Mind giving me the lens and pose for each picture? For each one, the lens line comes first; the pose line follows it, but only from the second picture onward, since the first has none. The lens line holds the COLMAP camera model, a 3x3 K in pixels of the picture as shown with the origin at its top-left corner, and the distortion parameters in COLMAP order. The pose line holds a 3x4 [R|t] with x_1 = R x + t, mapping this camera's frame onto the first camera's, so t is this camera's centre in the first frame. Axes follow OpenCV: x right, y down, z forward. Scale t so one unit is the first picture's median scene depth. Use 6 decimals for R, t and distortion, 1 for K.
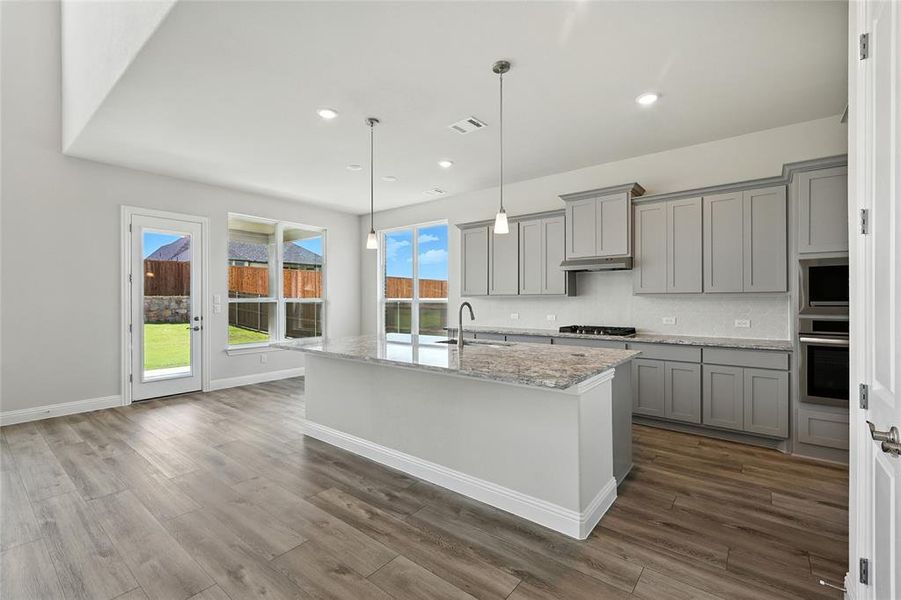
lens RADIAL K [[394.1, 0, 453.6], [0, 394.1, 299.8], [0, 0, 1]] dist [0.002139, 0.000250]
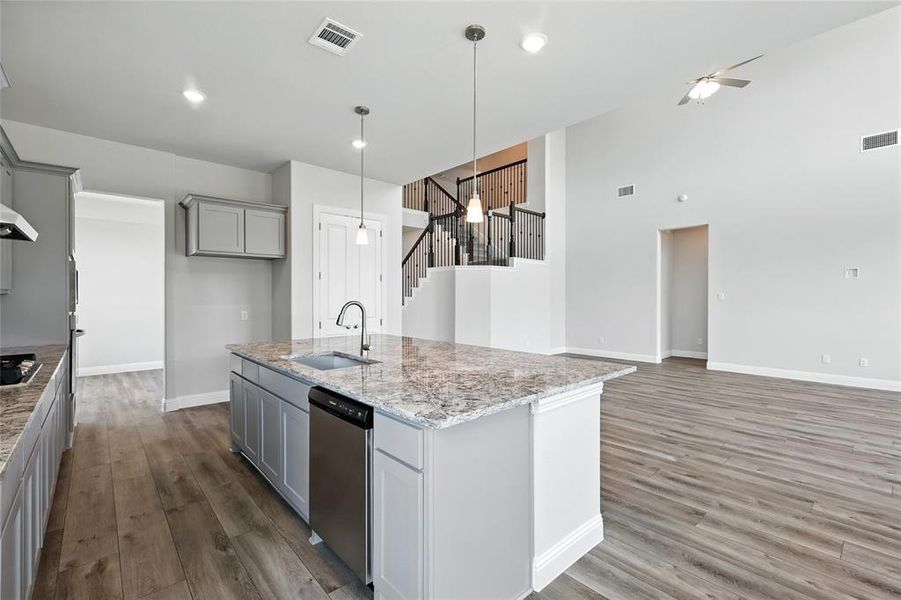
lens RADIAL K [[396.8, 0, 453.1], [0, 396.8, 297.8], [0, 0, 1]] dist [0.001048, 0.000484]
pose [[-0.986001, 0.004203, 0.166689, -0.246821], [0.004855, 0.999982, 0.003507, -0.001821], [-0.166671, 0.004267, -0.986003, 1.462540]]
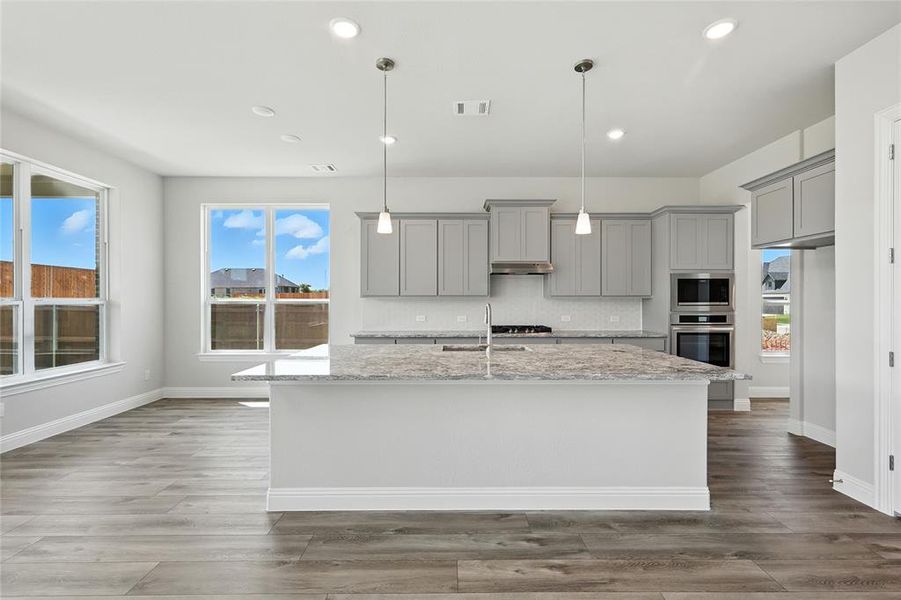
lens RADIAL K [[394.1, 0, 453.6], [0, 394.1, 299.8], [0, 0, 1]] dist [0.002139, 0.000250]
pose [[0.779792, 0.003630, 0.626028, -0.502878], [-0.001913, 0.999992, -0.003416, 0.000462], [-0.626035, 0.001467, 0.779793, 0.290772]]
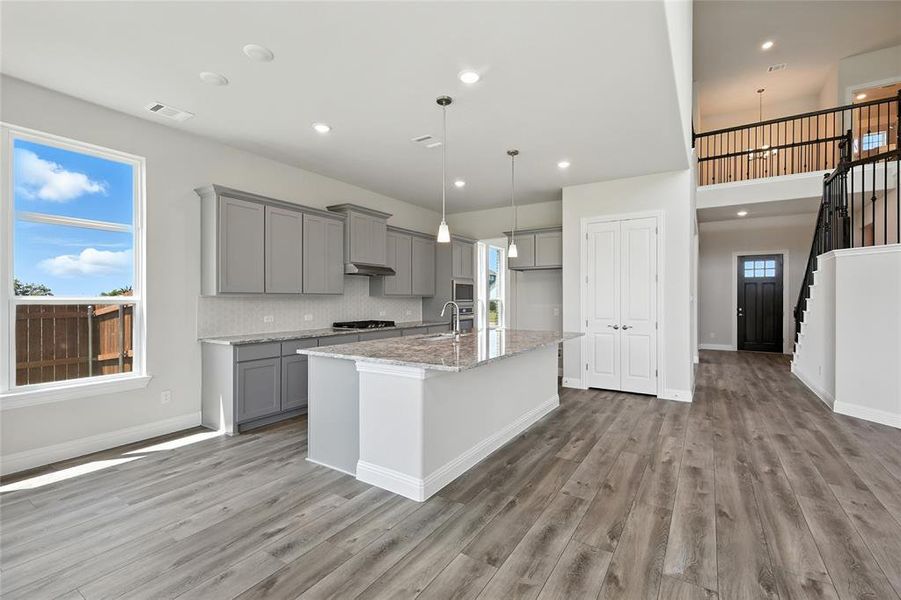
lens RADIAL K [[396.8, 0, 453.1], [0, 396.8, 297.8], [0, 0, 1]] dist [0.001048, 0.000484]
pose [[-0.097389, 0.004349, 0.995237, -0.965326], [0.000990, 0.999990, -0.004273, 0.000869], [-0.995246, 0.000569, -0.097392, 0.934051]]
